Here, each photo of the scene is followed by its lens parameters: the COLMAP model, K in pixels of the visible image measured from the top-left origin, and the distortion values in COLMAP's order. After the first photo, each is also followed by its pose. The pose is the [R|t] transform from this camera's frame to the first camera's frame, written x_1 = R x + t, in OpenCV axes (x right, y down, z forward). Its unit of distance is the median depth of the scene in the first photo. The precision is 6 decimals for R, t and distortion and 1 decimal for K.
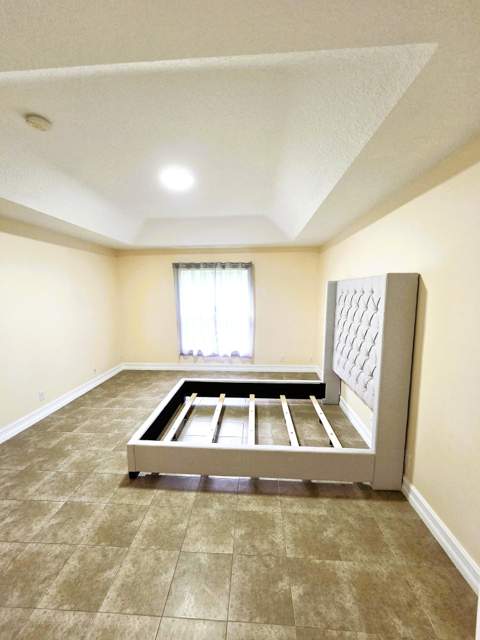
lens RADIAL K [[264.5, 0, 238.8], [0, 264.5, 323.9], [0, 0, 1]] dist [-0.001860, 0.000054]
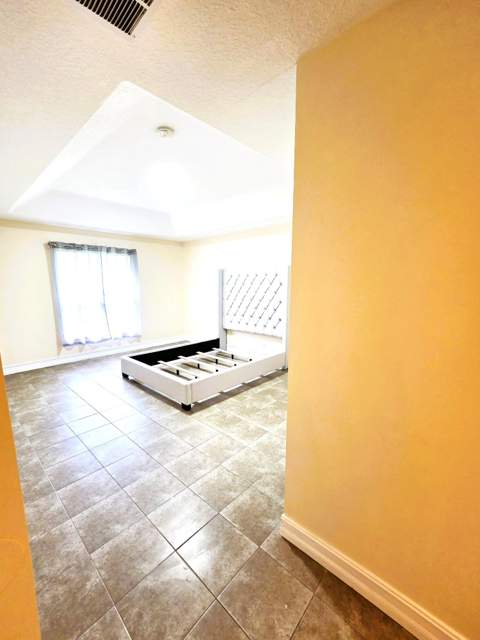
lens RADIAL K [[264.5, 0, 238.8], [0, 264.5, 323.9], [0, 0, 1]] dist [-0.001860, 0.000054]
pose [[0.630590, -0.117044, 0.767240, -0.631078], [0.092465, 0.992852, 0.075465, 0.036486], [-0.770588, 0.023355, 0.636905, -0.032600]]
